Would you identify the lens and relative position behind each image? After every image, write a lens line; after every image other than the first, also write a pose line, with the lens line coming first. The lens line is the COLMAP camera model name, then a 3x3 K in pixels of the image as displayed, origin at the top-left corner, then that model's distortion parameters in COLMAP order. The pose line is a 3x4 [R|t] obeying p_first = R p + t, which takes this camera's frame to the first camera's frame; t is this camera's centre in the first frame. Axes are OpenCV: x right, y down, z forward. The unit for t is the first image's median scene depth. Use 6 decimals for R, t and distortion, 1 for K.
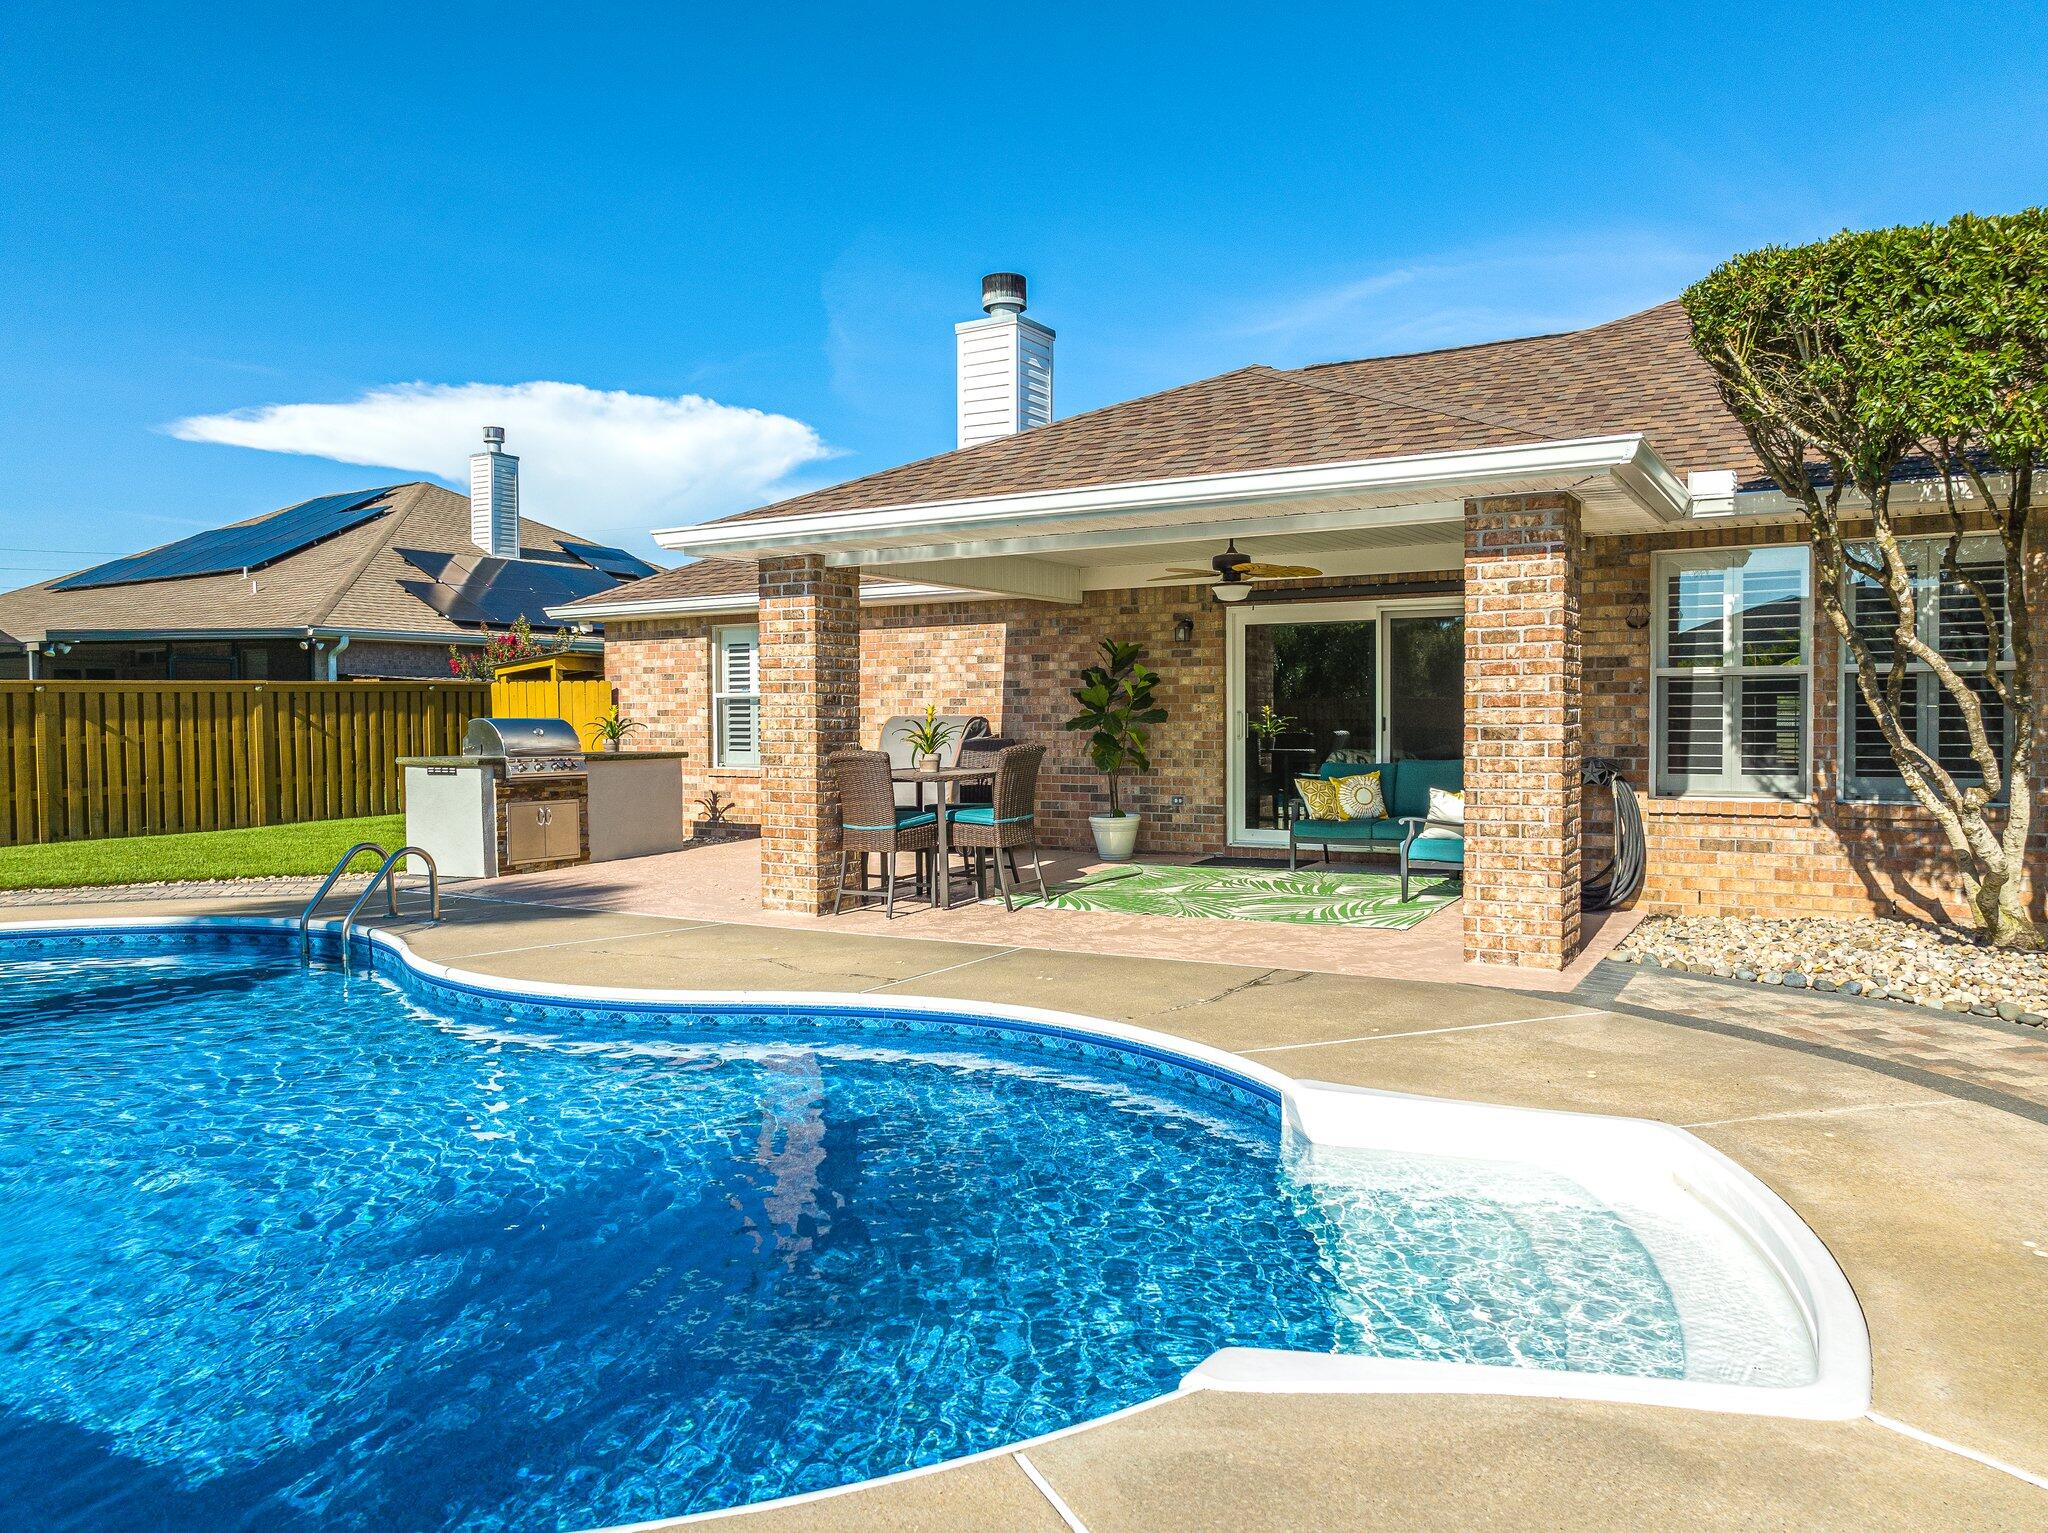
lens RADIAL K [[1439.8, 0, 1024.0], [0, 1439.8, 766.5], [0, 0, 1]] dist [-0.035987, 0.025582]
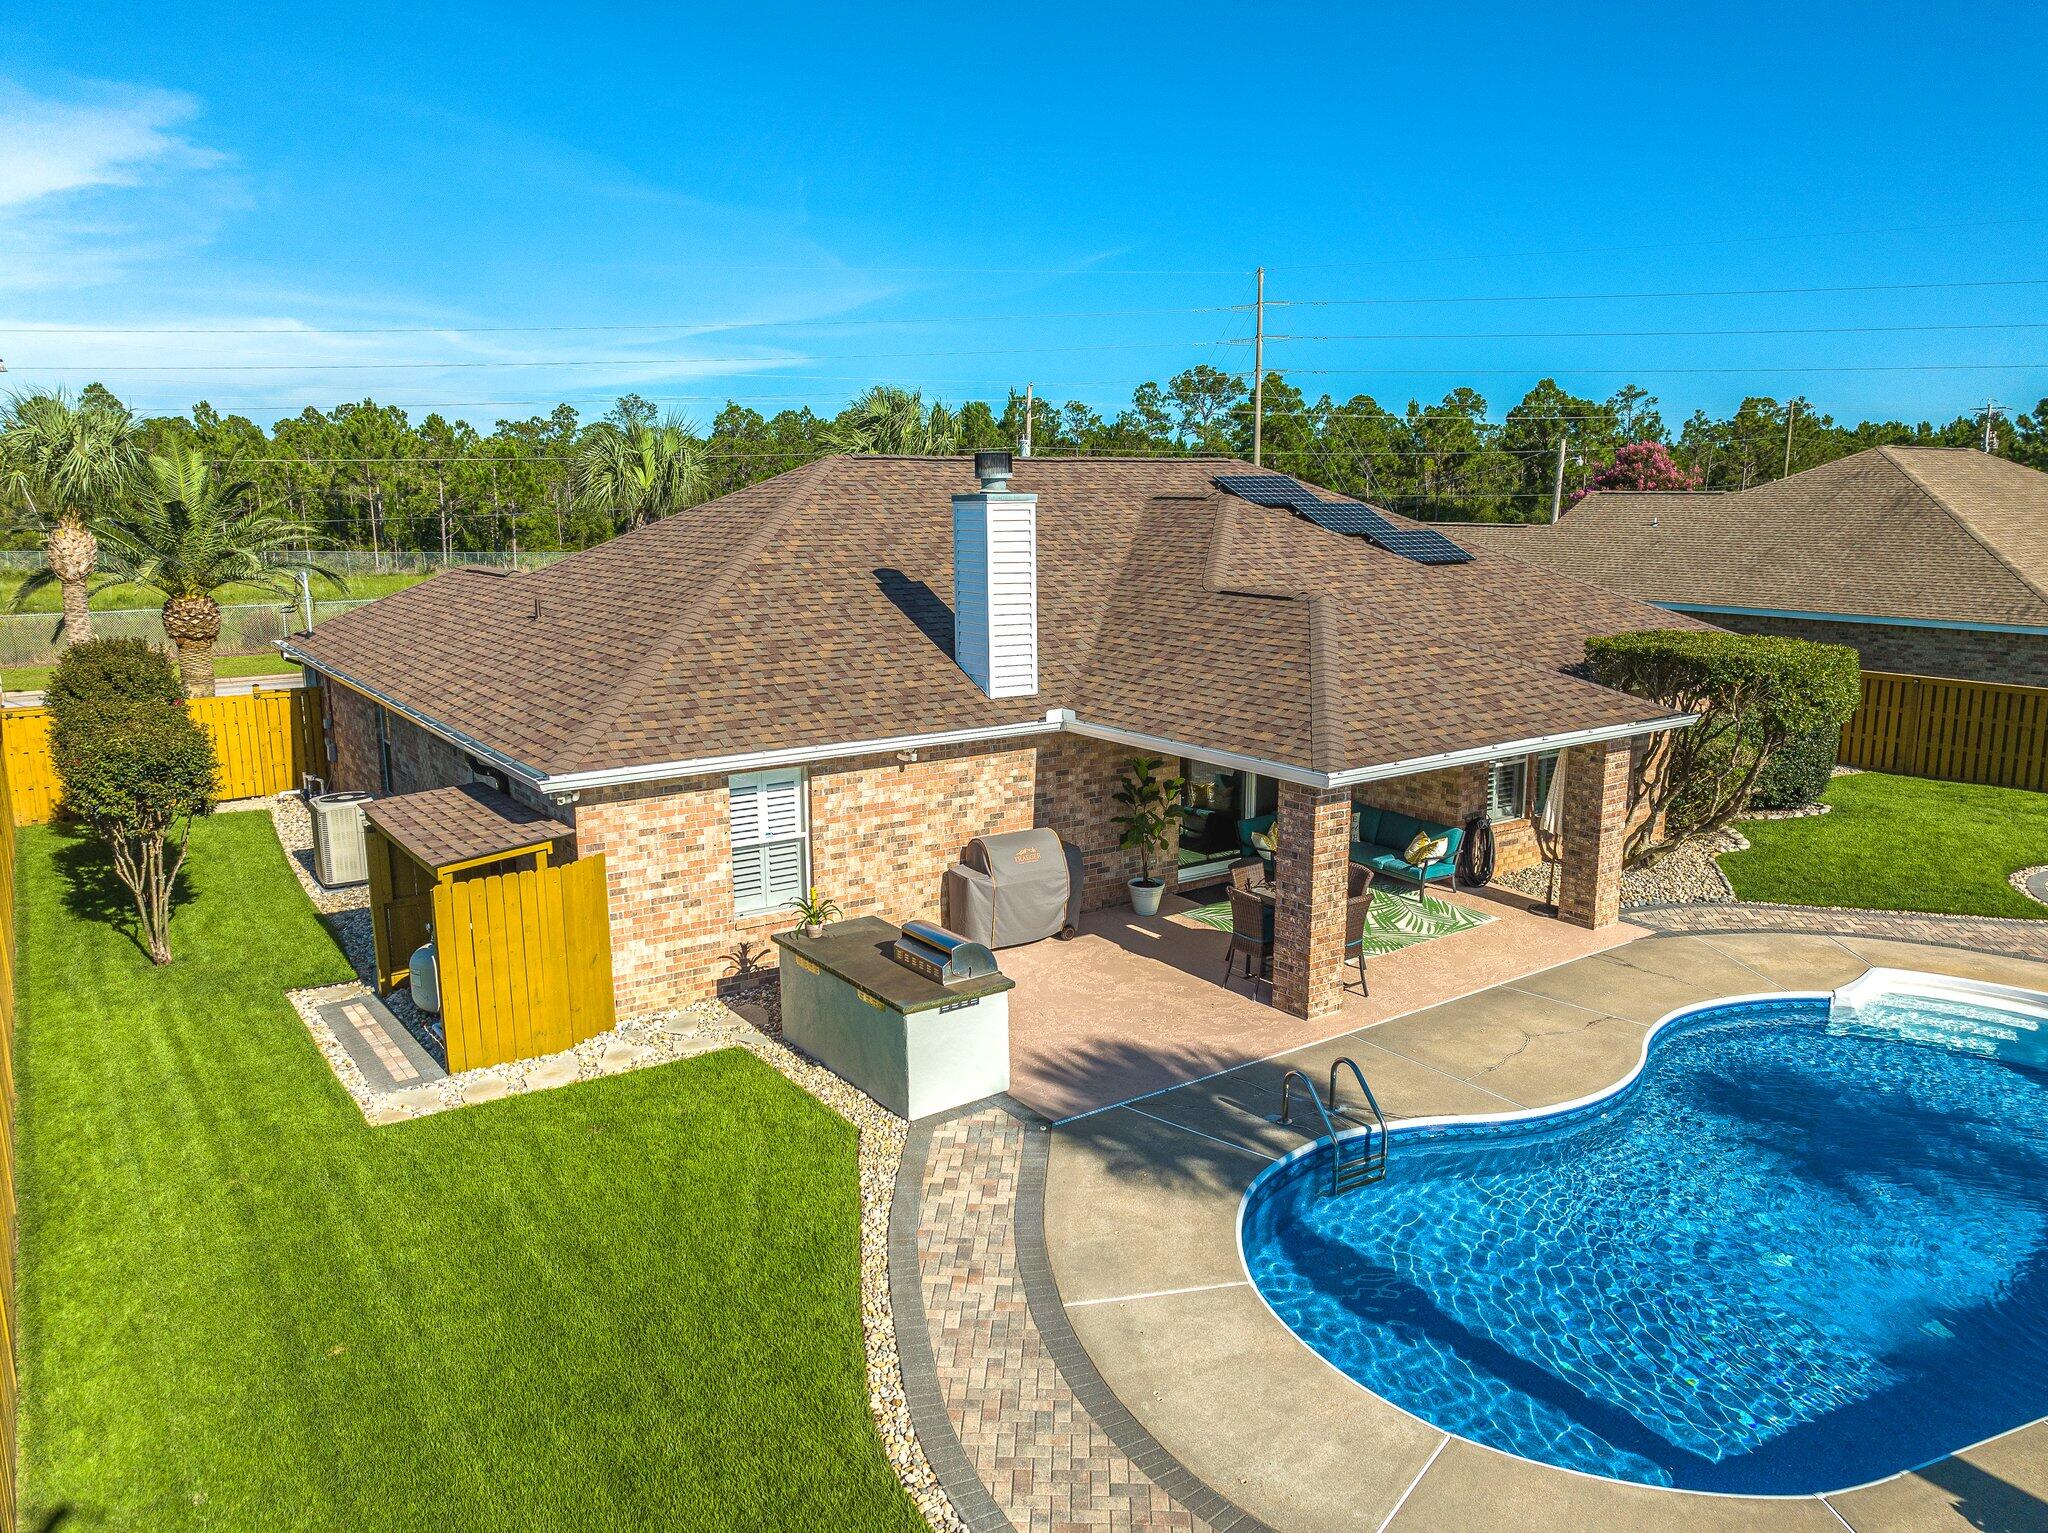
lens RADIAL K [[1439.8, 0, 1024.0], [0, 1439.8, 766.5], [0, 0, 1]] dist [-0.035987, 0.025582]
pose [[0.399893, -0.168021, 0.901030, -1.104355], [0.034202, 0.985105, 0.168520, -0.285446], [-0.915924, -0.036573, 0.399683, 0.503420]]
